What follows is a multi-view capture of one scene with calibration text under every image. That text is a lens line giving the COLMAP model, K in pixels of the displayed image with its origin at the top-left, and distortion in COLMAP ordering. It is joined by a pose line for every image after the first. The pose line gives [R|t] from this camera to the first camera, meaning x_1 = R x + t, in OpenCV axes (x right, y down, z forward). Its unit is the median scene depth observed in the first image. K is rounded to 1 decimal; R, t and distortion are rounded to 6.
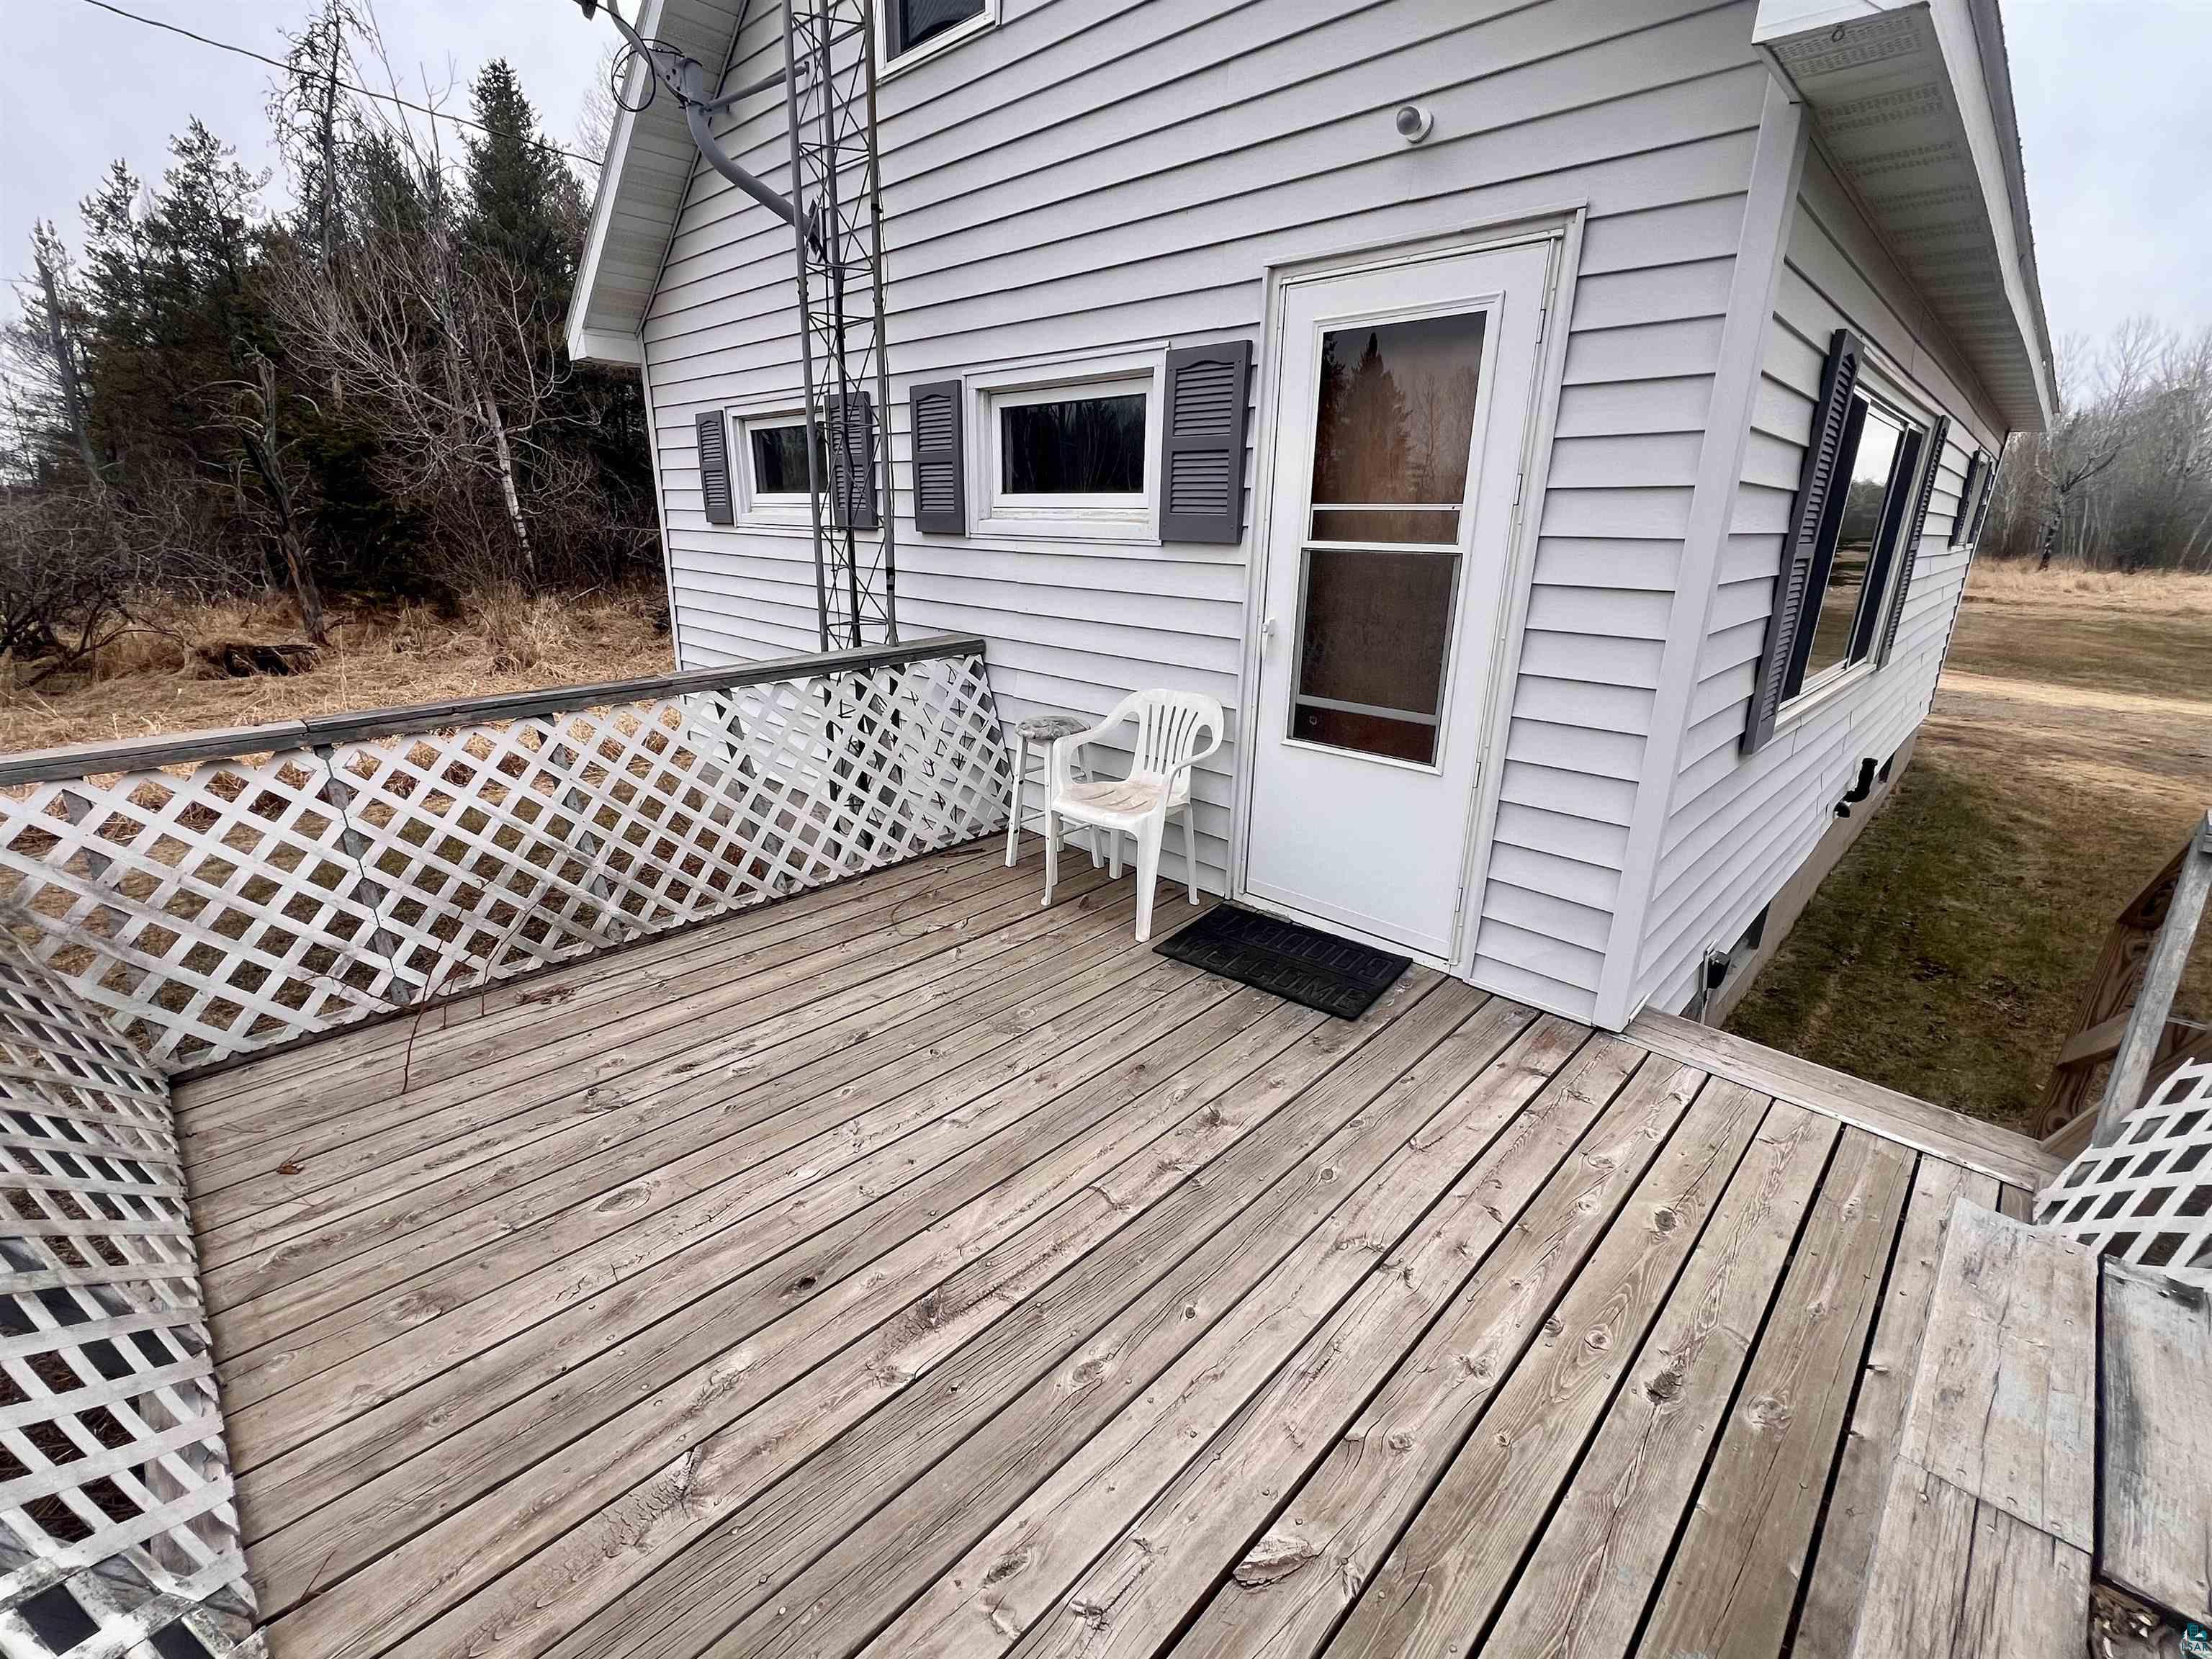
lens RADIAL K [[973.4, 0, 1106.8], [0, 973.4, 838.7], [0, 0, 1]] dist [-0.000857, -0.000139]
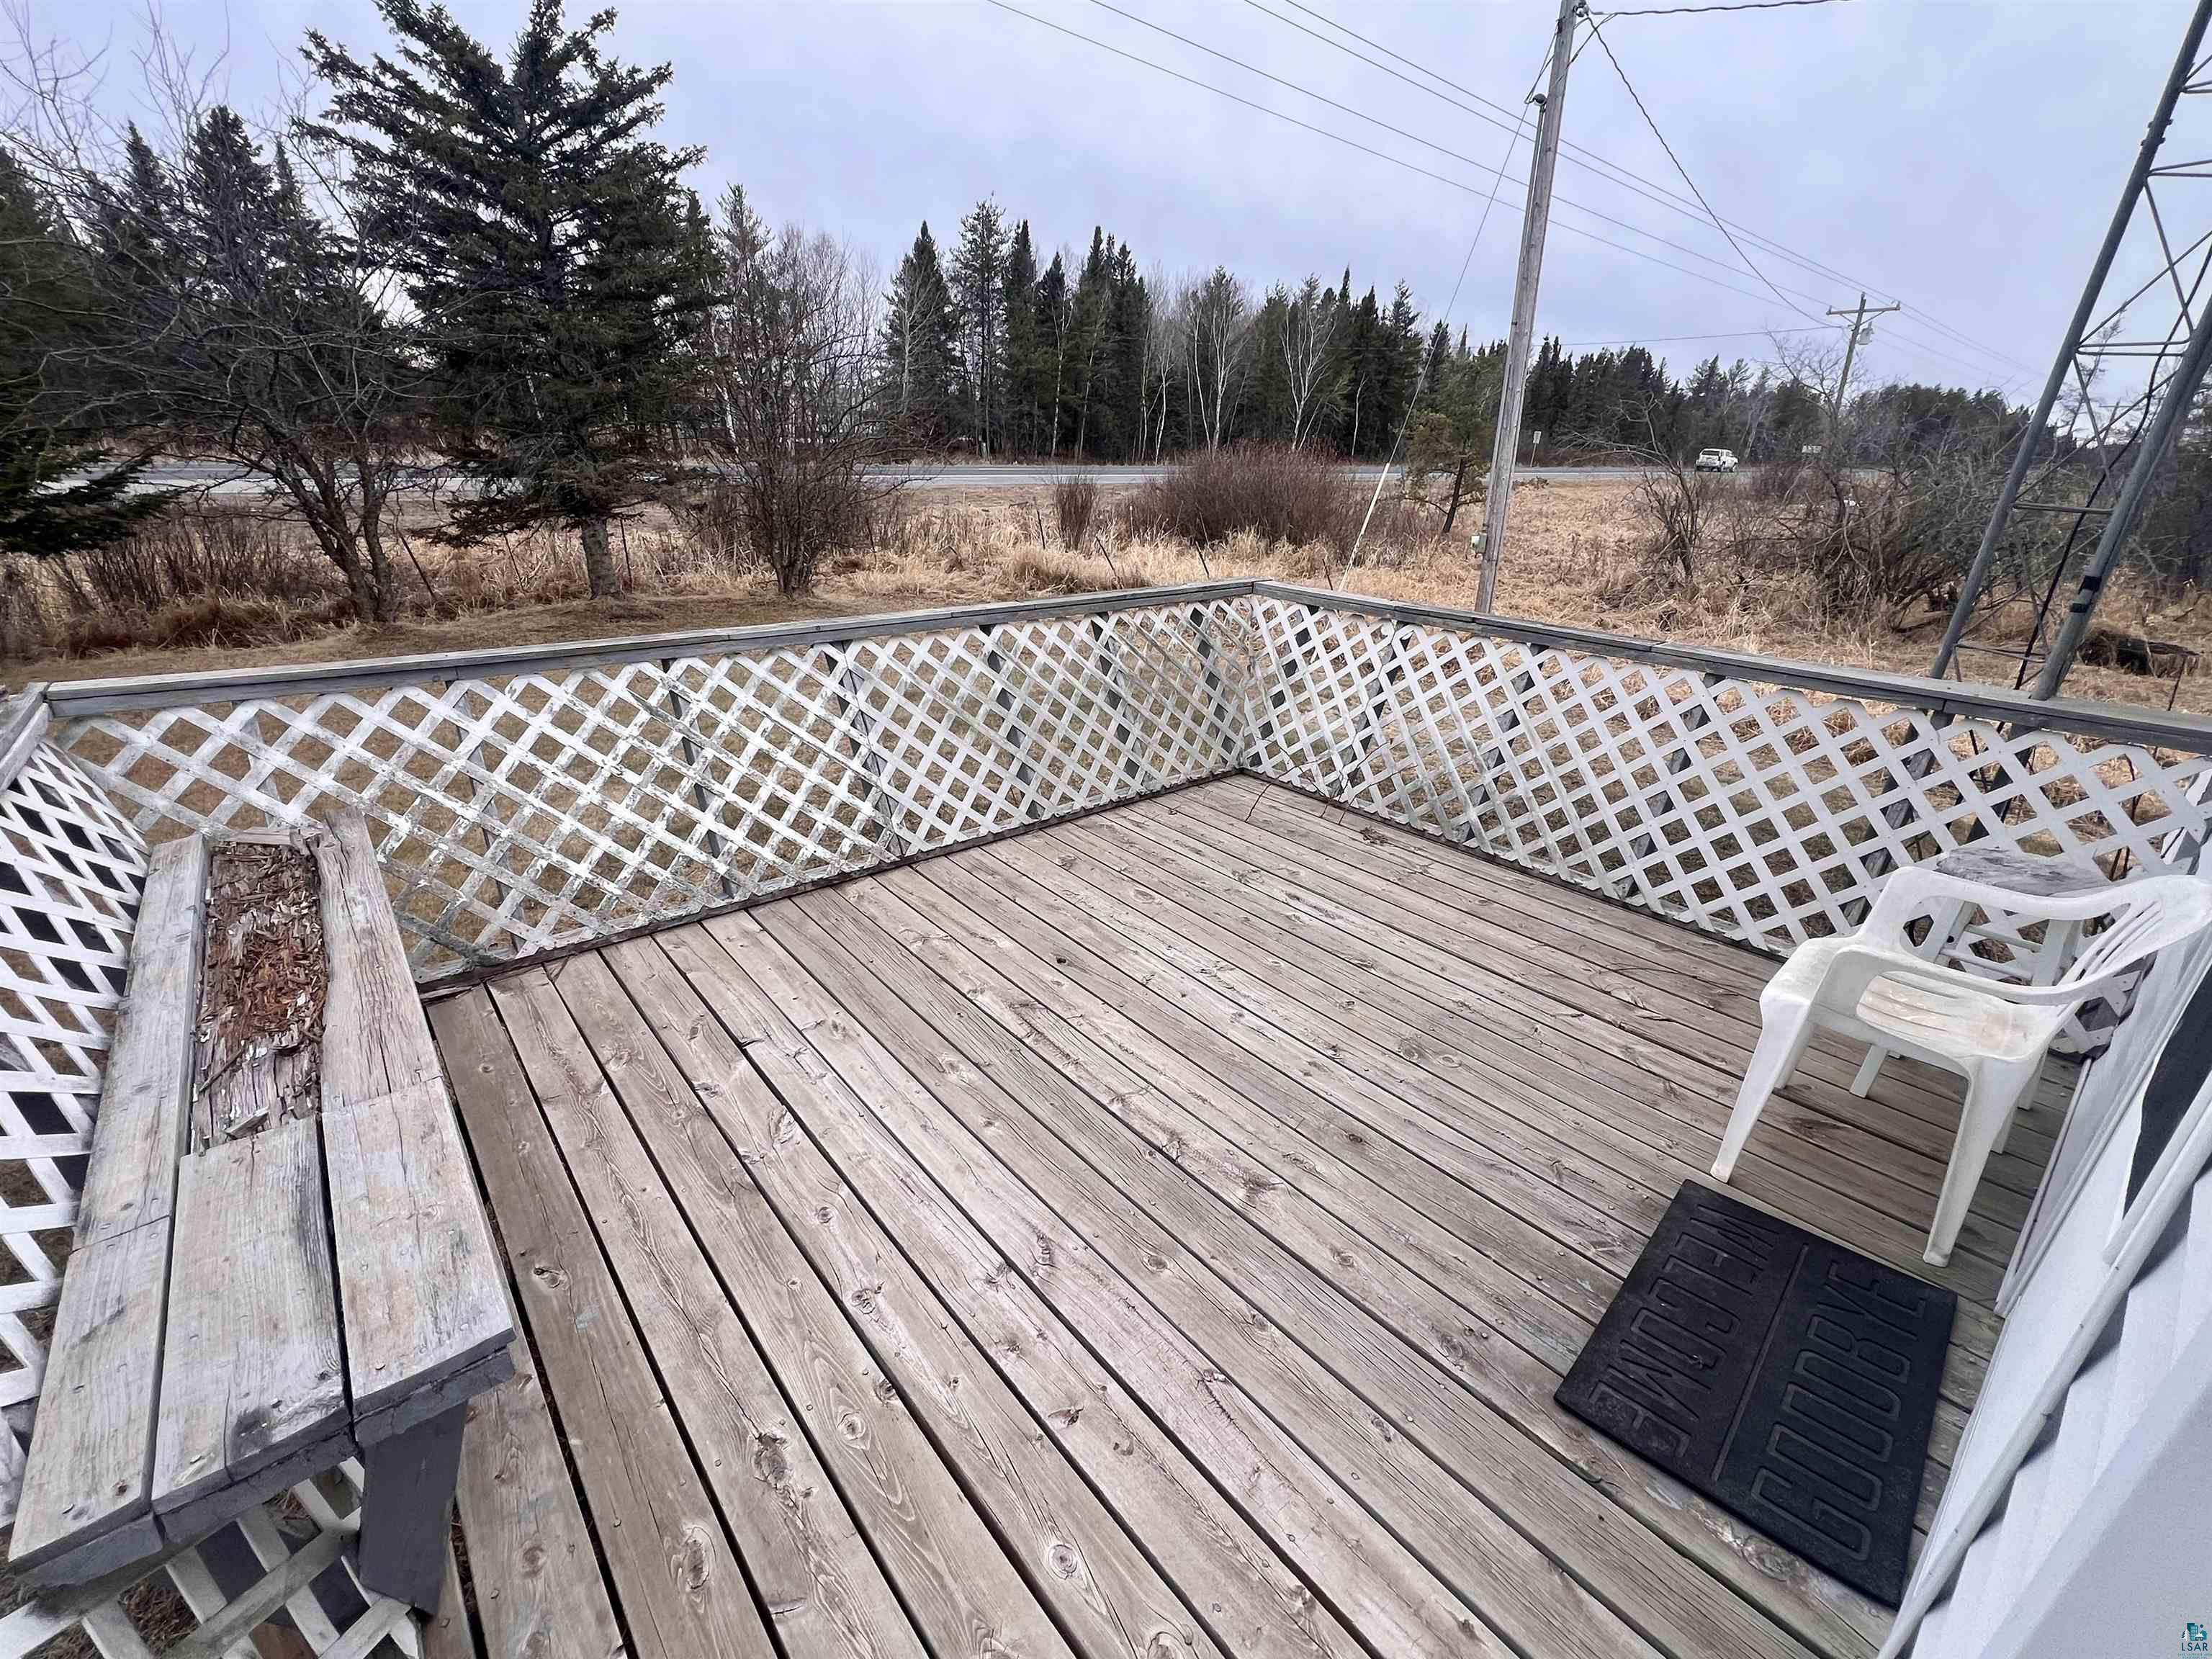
lens RADIAL K [[973.4, 0, 1121.7], [0, 973.4, 838.2], [0, 0, 1]] dist [-0.000857, -0.000139]
pose [[-0.111747, 0.367475, -0.923295, 0.718329], [-0.345918, 0.856622, 0.382805, -0.235450], [0.931587, 0.362162, 0.031392, 0.662056]]
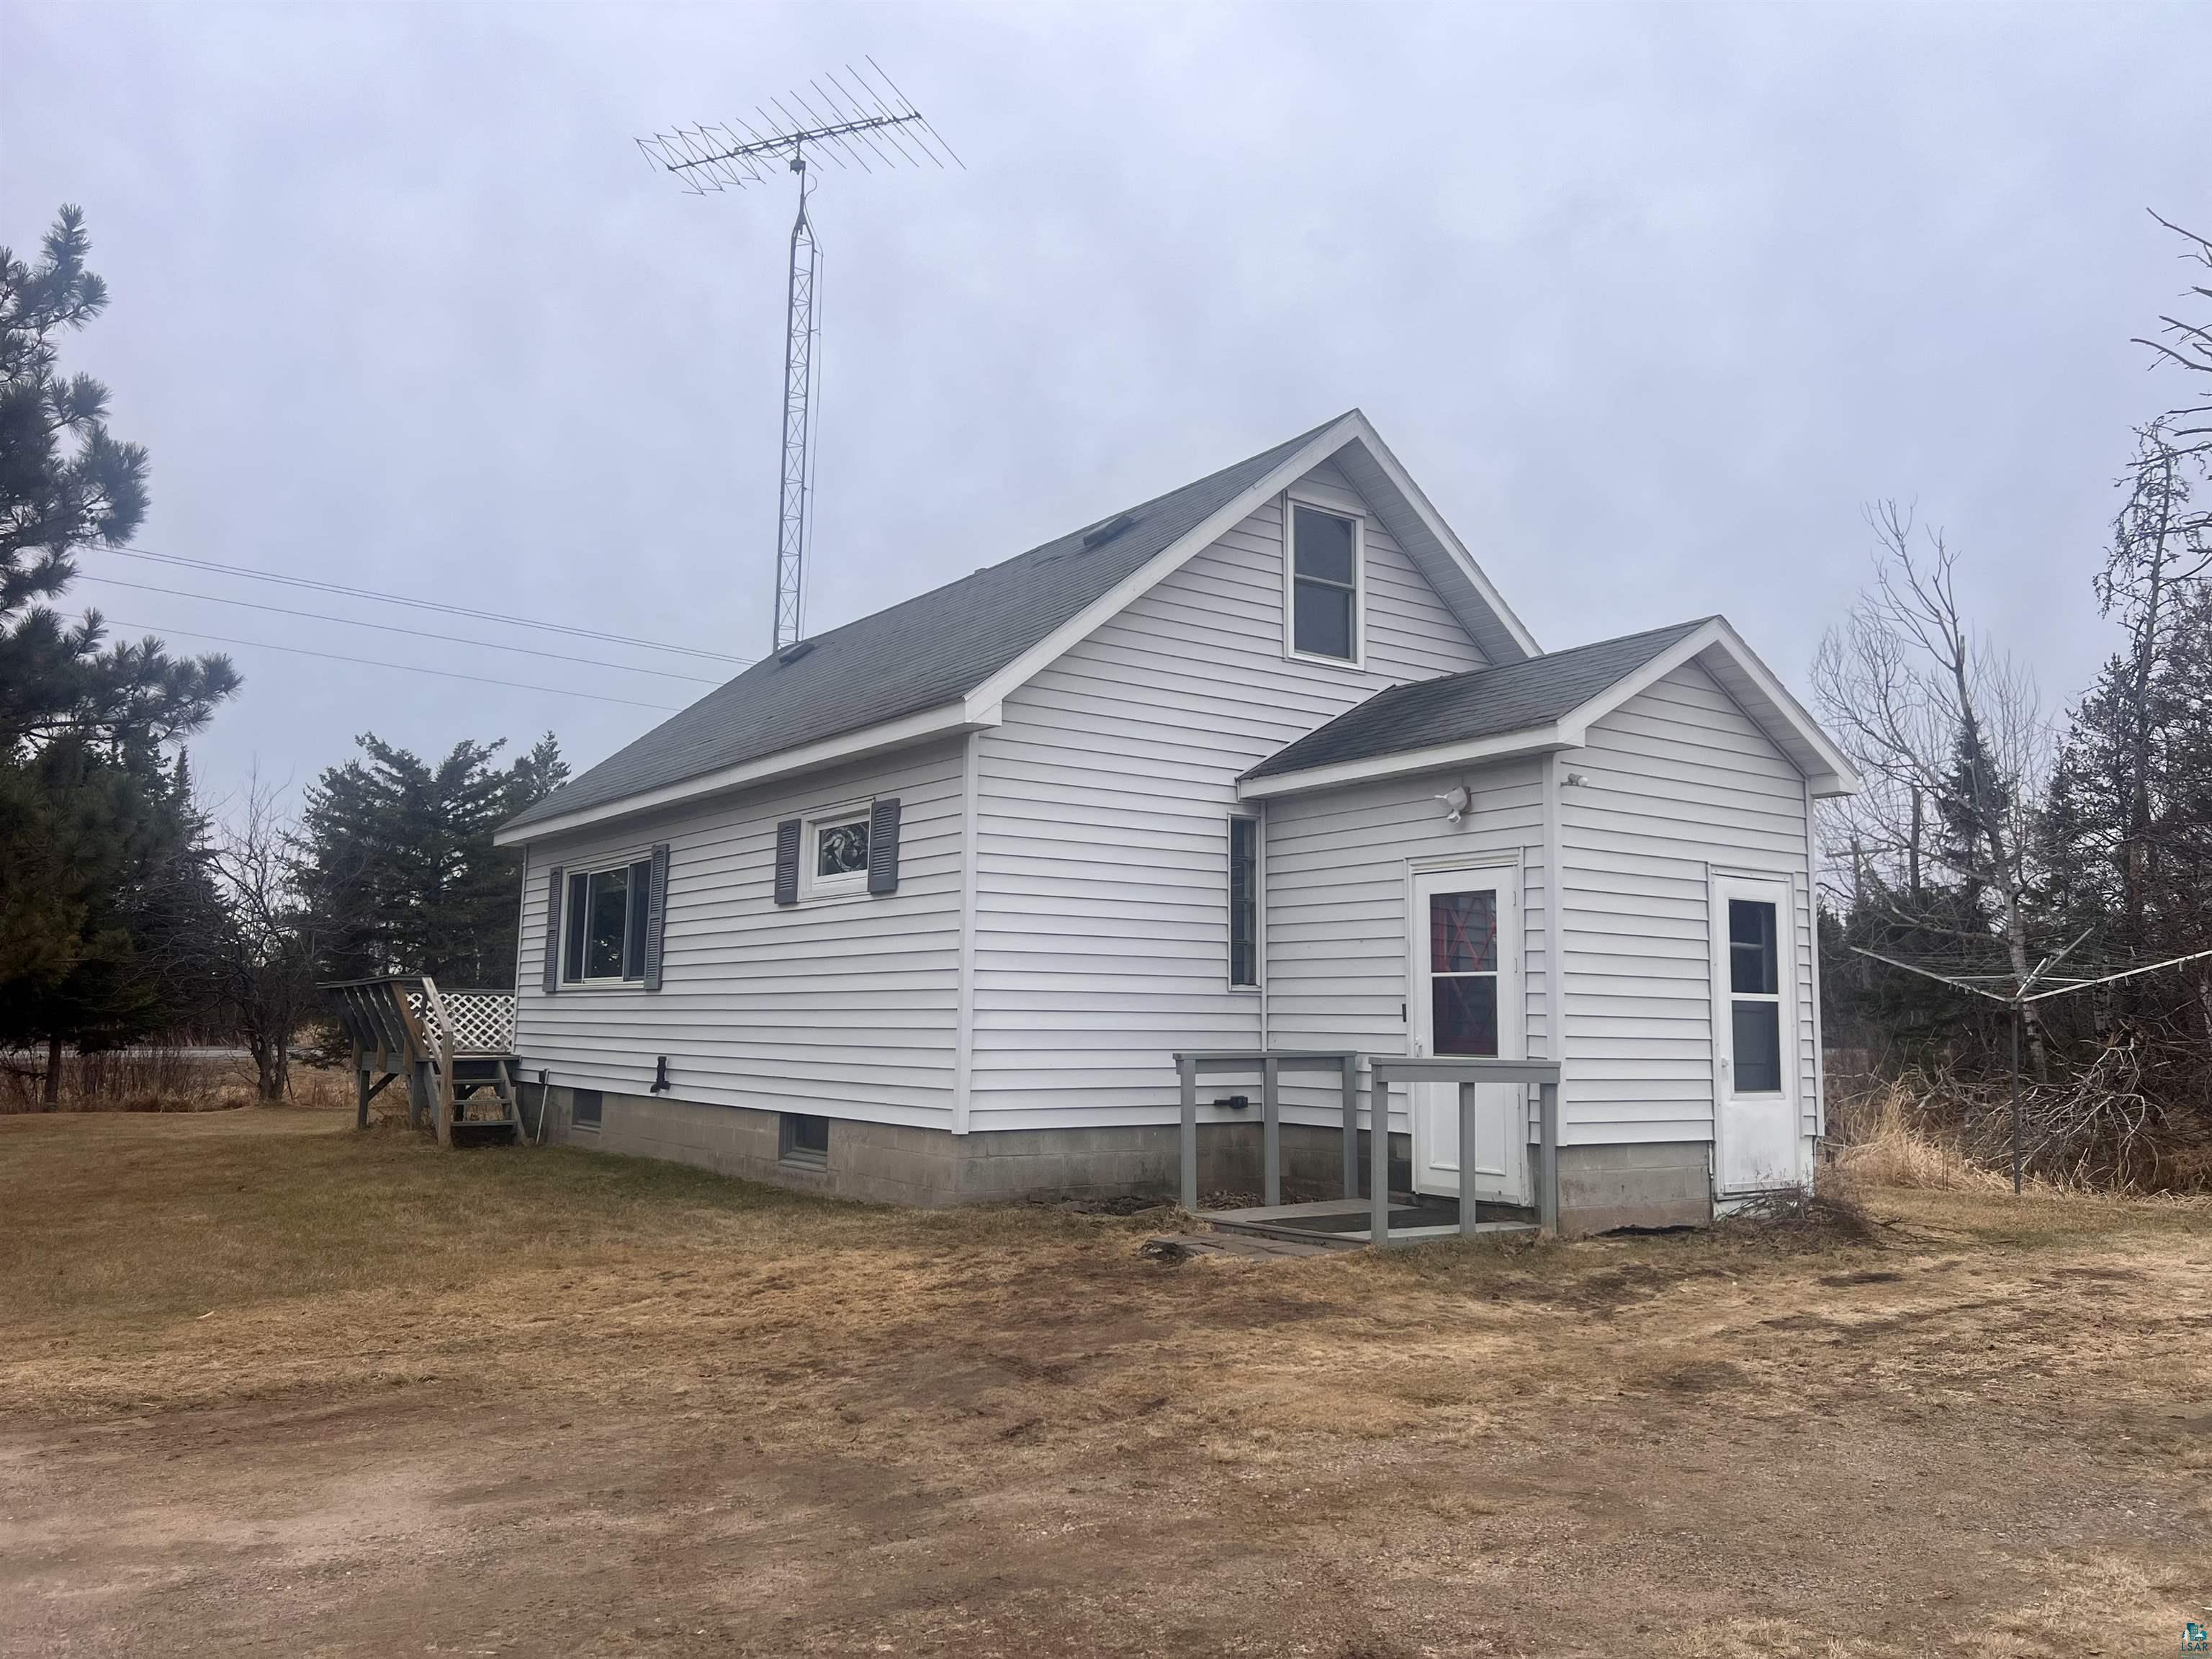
lens RADIAL K [[1658.5, 0, 1110.2], [0, 1658.5, 841.8], [0, 0, 1]] dist [0.028506, -0.001523]
pose [[-0.190713, -0.125309, -0.973615, 5.428487], [-0.321804, 0.944992, -0.058590, -0.826077], [0.927400, 0.302139, -0.220547, 3.663908]]
